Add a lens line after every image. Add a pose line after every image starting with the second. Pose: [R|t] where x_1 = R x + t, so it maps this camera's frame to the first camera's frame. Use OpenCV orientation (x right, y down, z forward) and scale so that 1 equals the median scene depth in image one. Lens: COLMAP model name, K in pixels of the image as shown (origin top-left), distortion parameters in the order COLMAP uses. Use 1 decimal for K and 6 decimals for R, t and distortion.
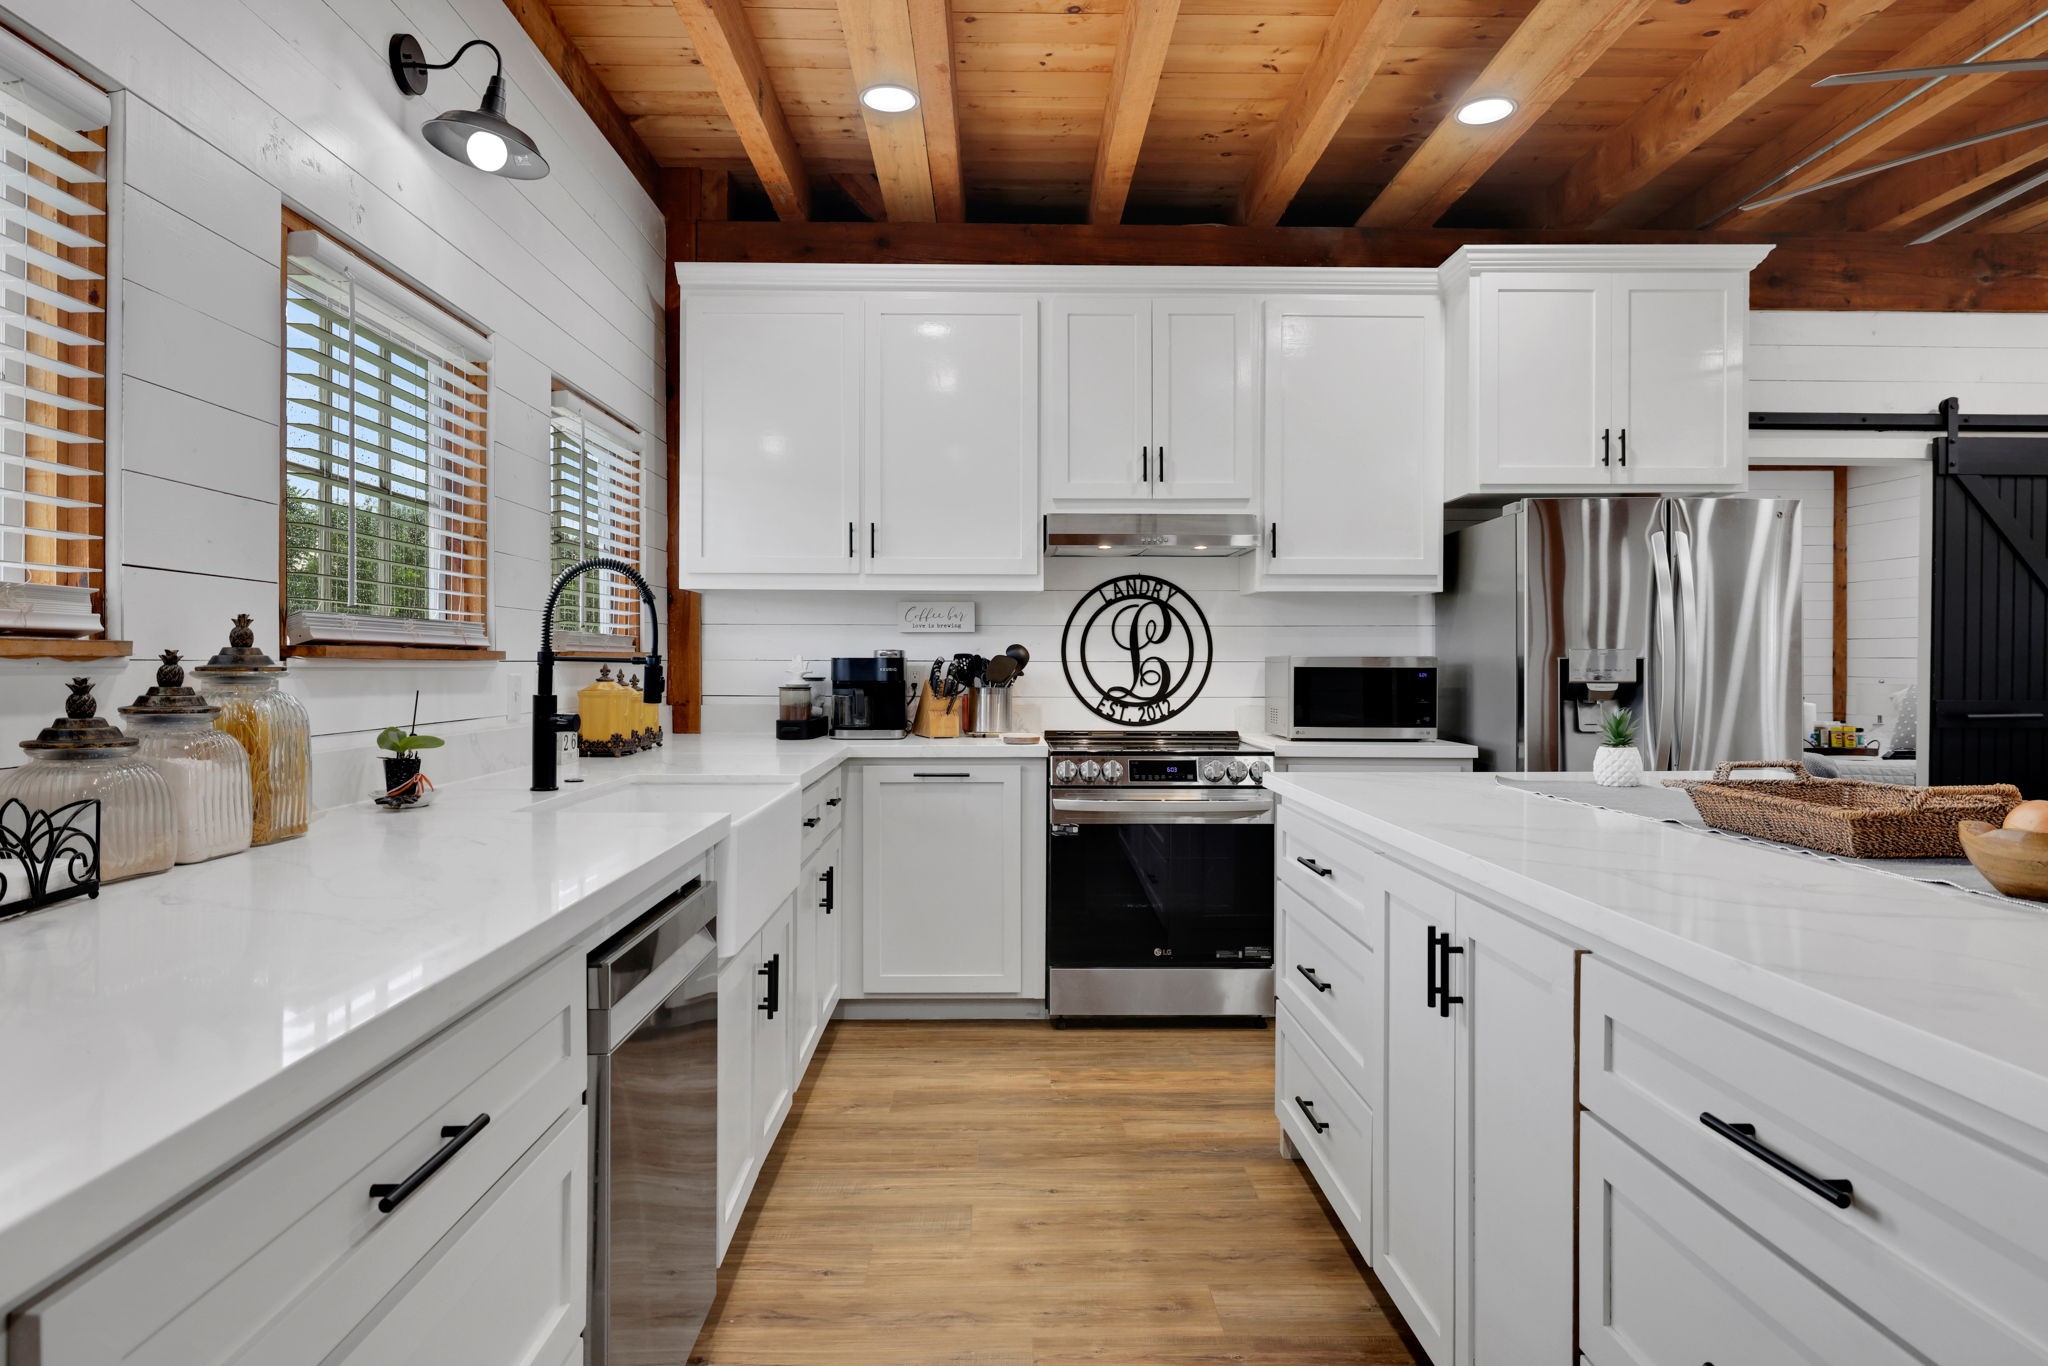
lens RADIAL K [[1158.6, 0, 1039.6], [0, 1158.6, 667.7], [0, 0, 1]] dist [-0.003946, -0.000519]
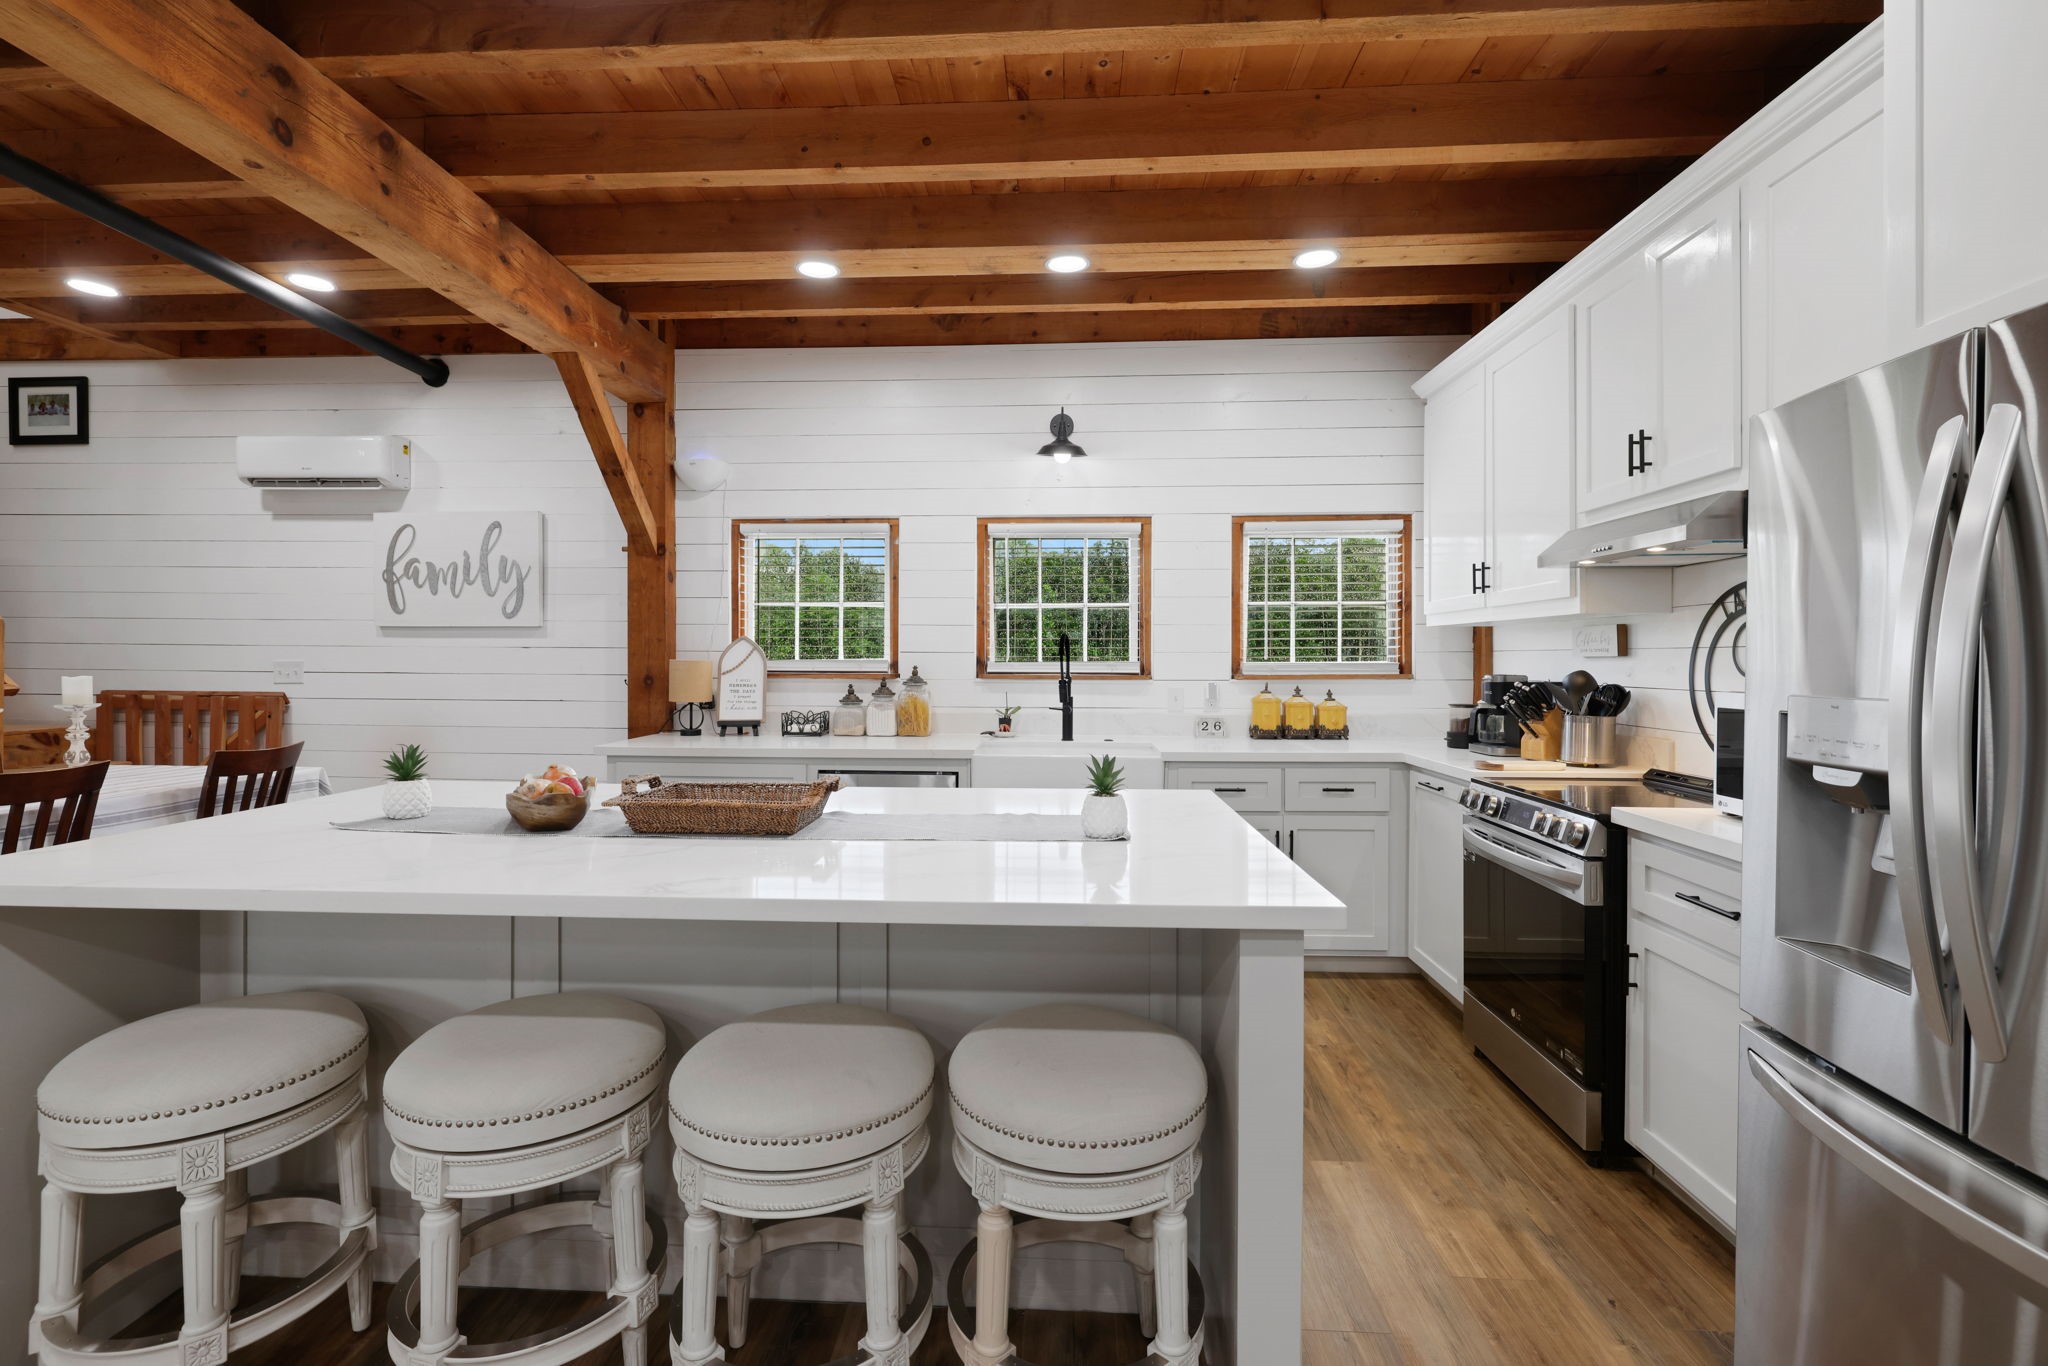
lens RADIAL K [[899.6, 0, 993.7], [0, 899.6, 658.3], [0, 0, 1]] dist [-0.002494, -0.000316]
pose [[-0.083812, -0.005428, -0.996467, 0.728298], [-0.007825, 0.999958, -0.004789, -0.022371], [0.996451, 0.007396, -0.083851, 0.566104]]
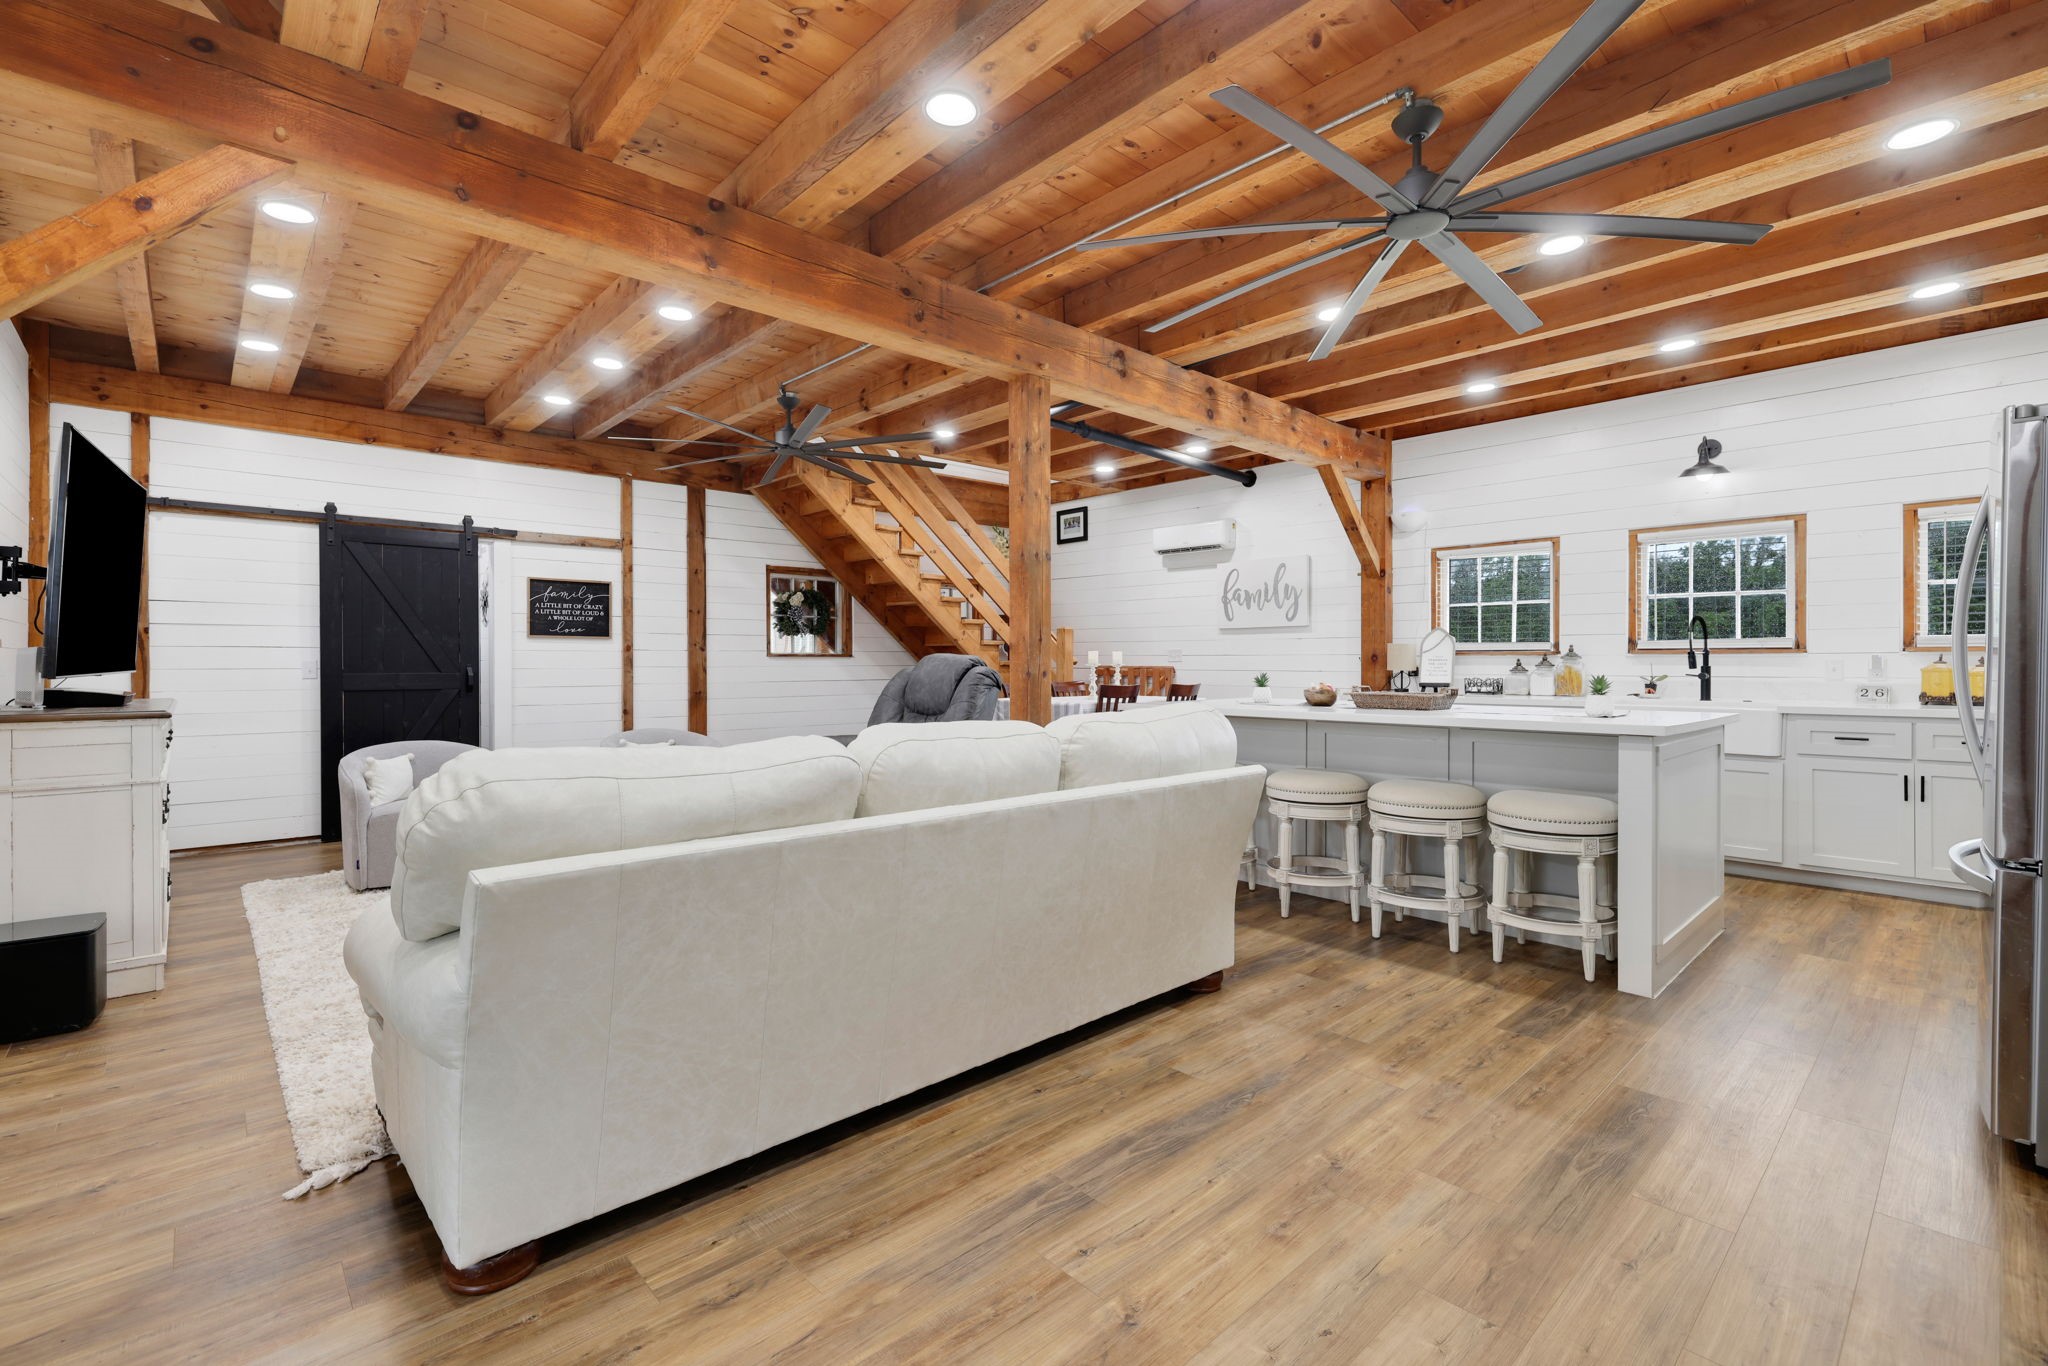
lens RADIAL K [[899.6, 0, 994.0], [0, 899.6, 673.4], [0, 0, 1]] dist [-0.002494, -0.000316]
pose [[-0.763911, 0.001518, -0.645320, 1.287742], [-0.006594, 0.999927, 0.010158, 0.017680], [0.645288, 0.012015, -0.763845, 0.873272]]
